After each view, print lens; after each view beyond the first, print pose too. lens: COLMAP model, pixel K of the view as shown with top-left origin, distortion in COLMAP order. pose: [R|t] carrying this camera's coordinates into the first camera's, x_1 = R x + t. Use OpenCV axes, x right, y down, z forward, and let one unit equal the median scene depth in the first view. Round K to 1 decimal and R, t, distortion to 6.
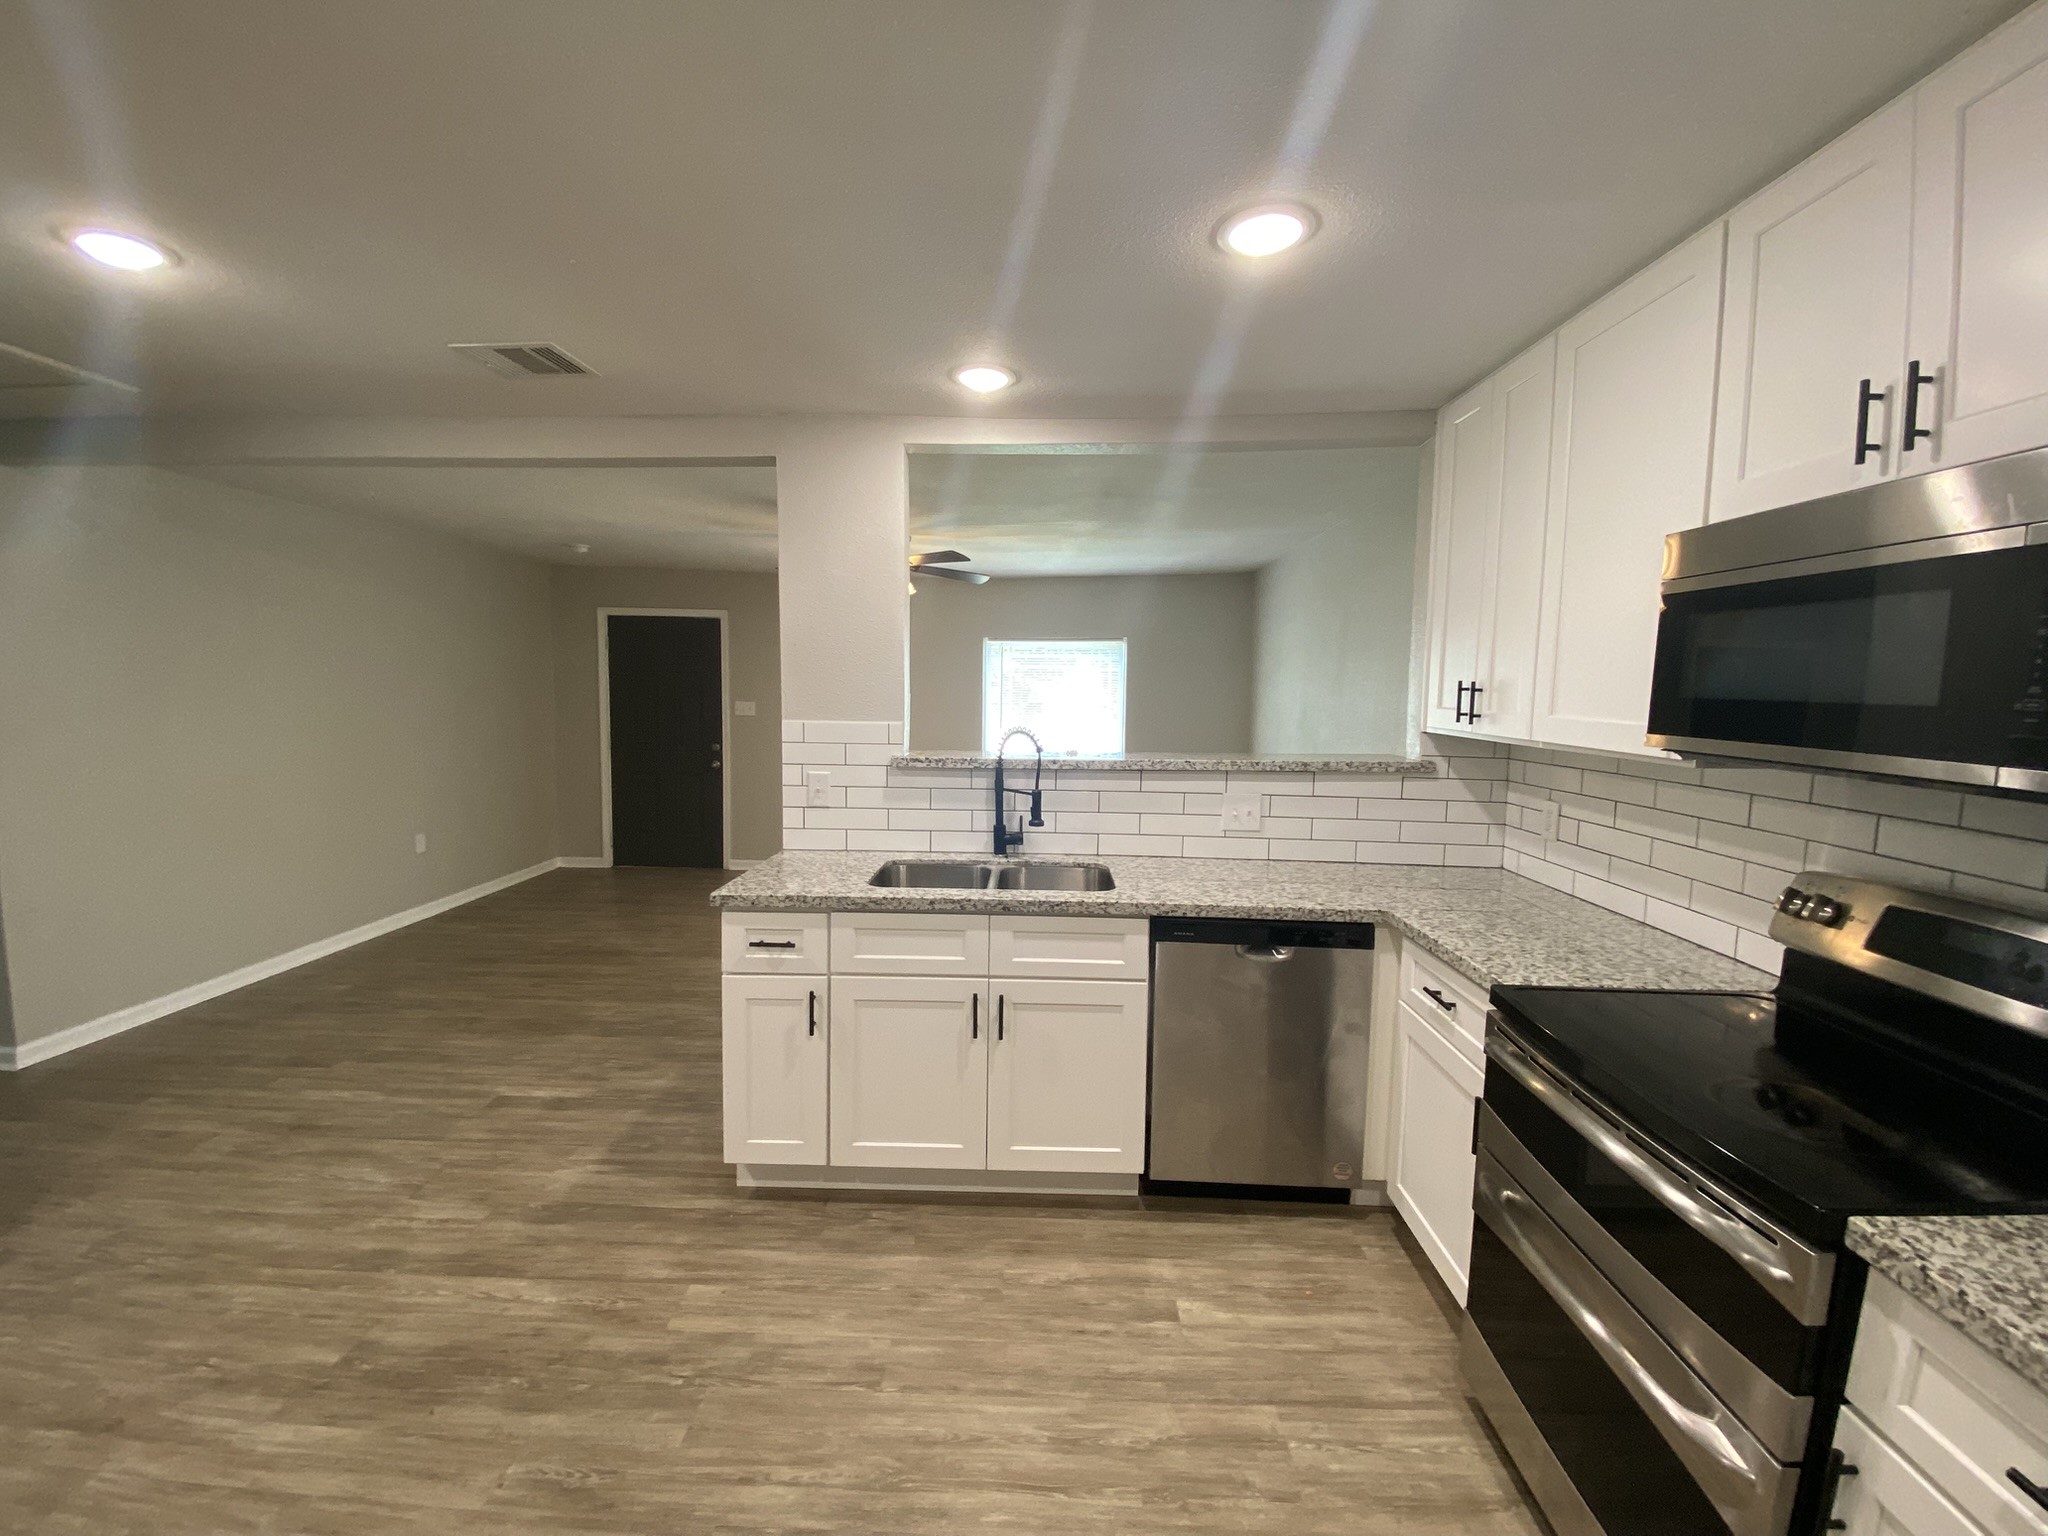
lens RADIAL K [[834.2, 0, 1019.2], [0, 834.2, 757.5], [0, 0, 1]] dist [-0.002429, -0.000388]
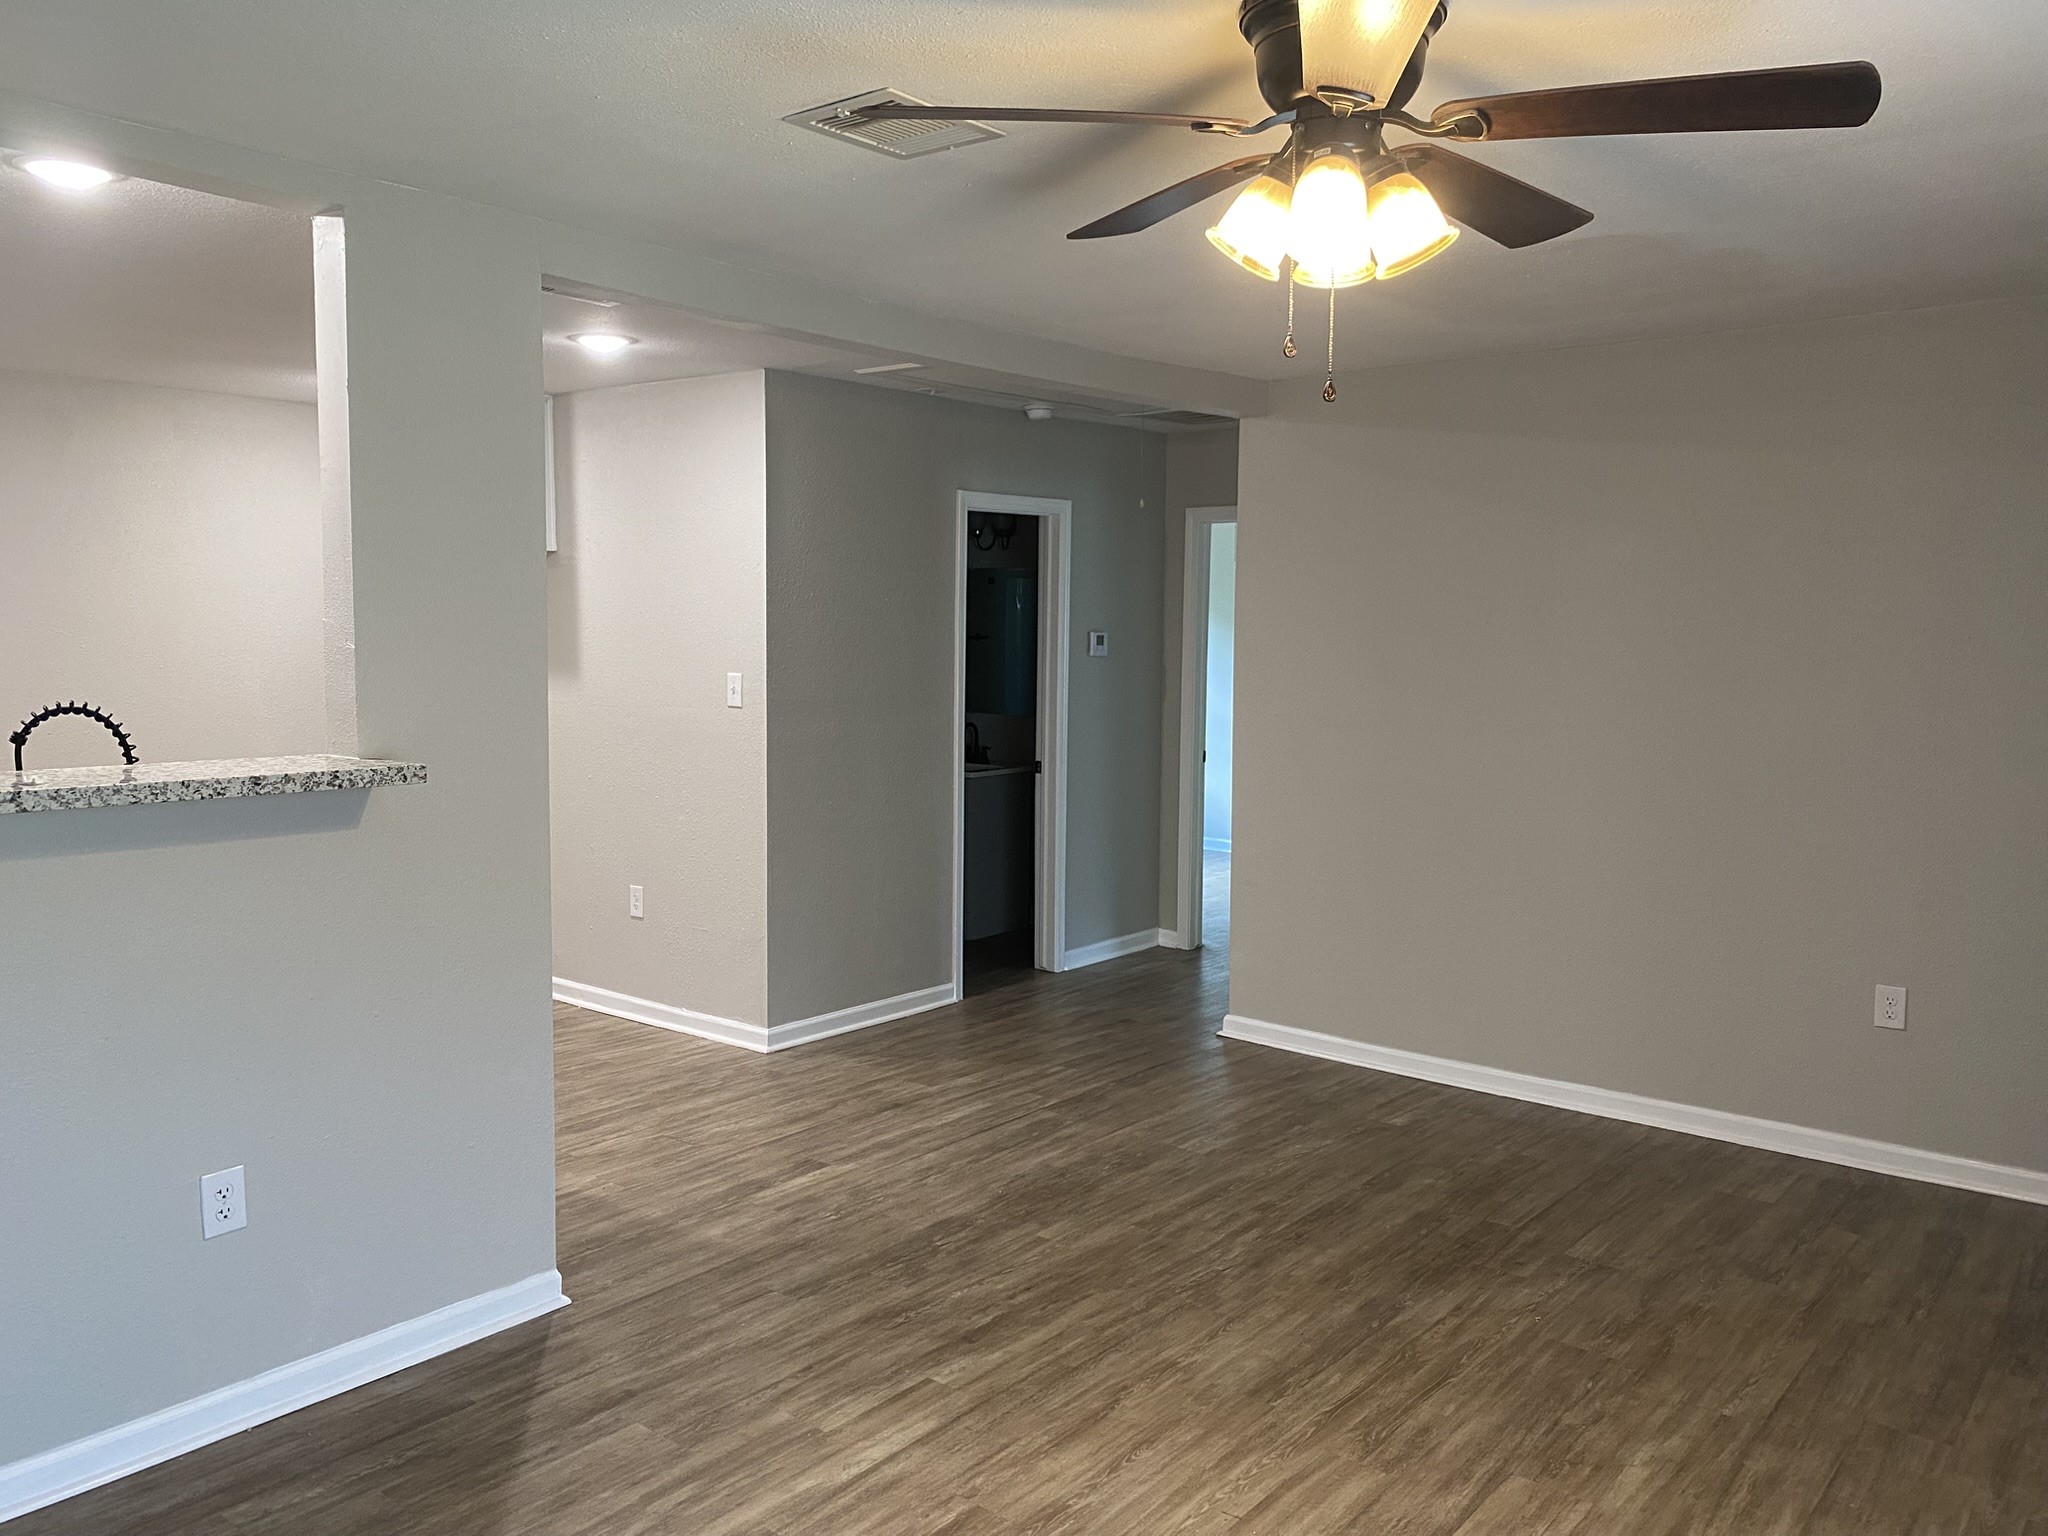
lens RADIAL K [[1590.0, 0, 1024.0], [0, 1590.0, 768.0], [0, 0, 1]] dist [0.005620, 0.008466]
pose [[-0.607131, 0.053315, -0.792811, 0.444572], [-0.086421, 0.987397, 0.132582, -0.180701], [0.789888, 0.149010, -0.594872, 2.095563]]
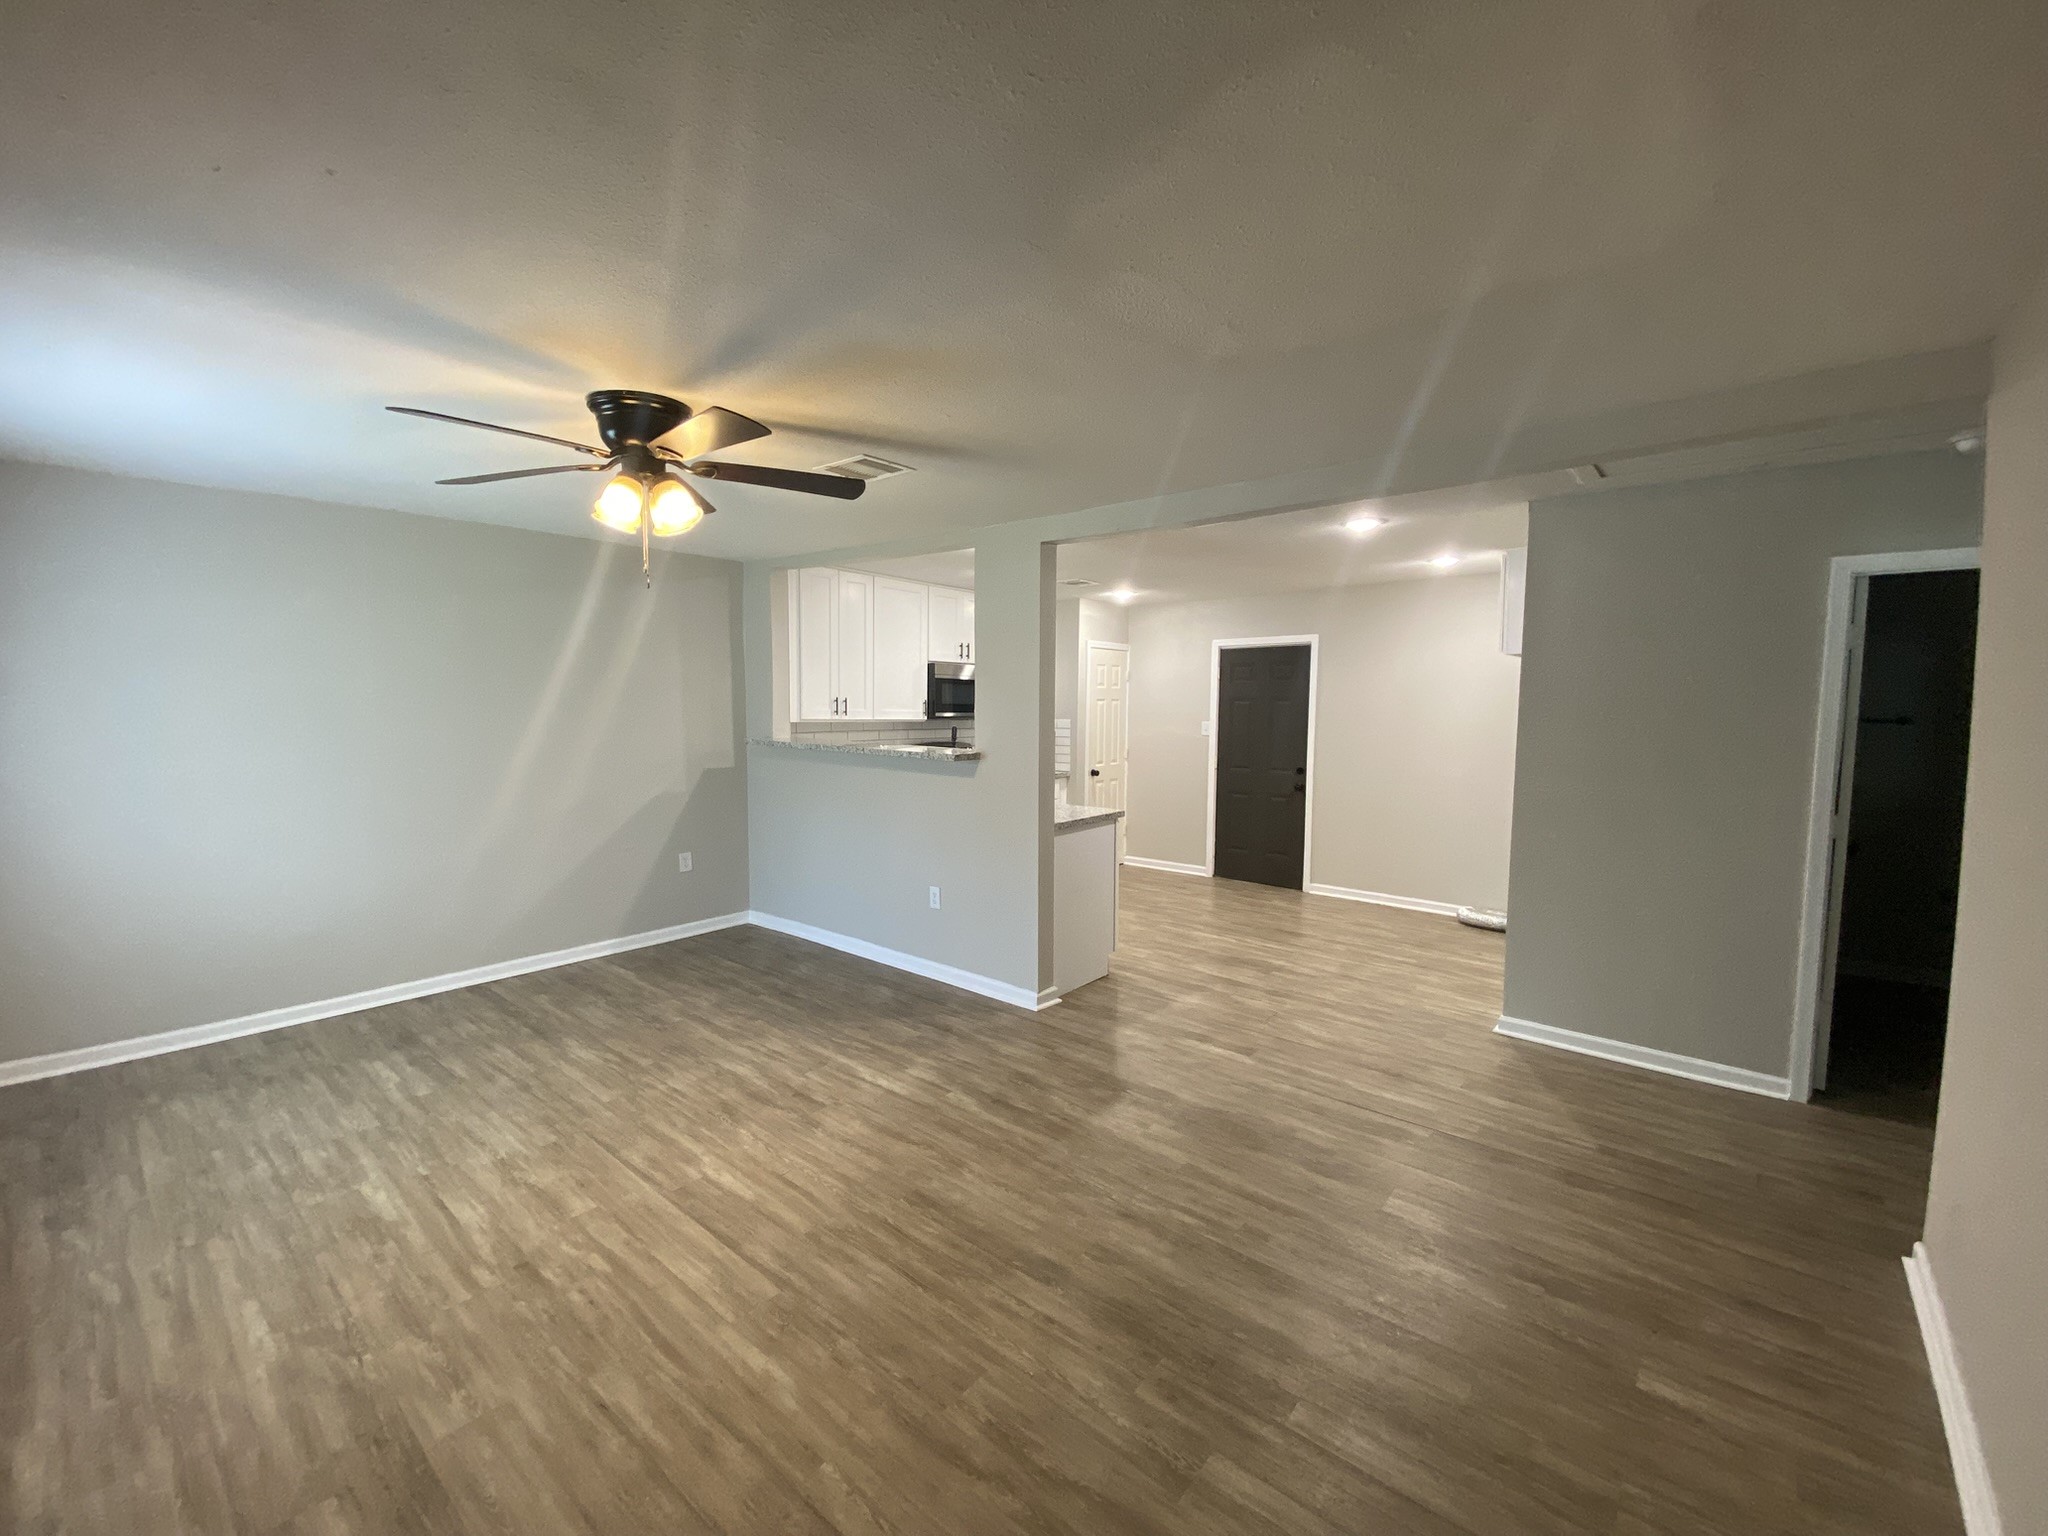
lens RADIAL K [[834.3, 0, 1024.0], [0, 834.3, 768.0], [0, 0, 1]] dist [0.051904, -0.040882]
pose [[-0.785023, -0.074272, 0.614997, -1.147106], [0.033697, 0.986197, 0.162113, -0.214458], [-0.618549, 0.147986, -0.771685, 2.192241]]
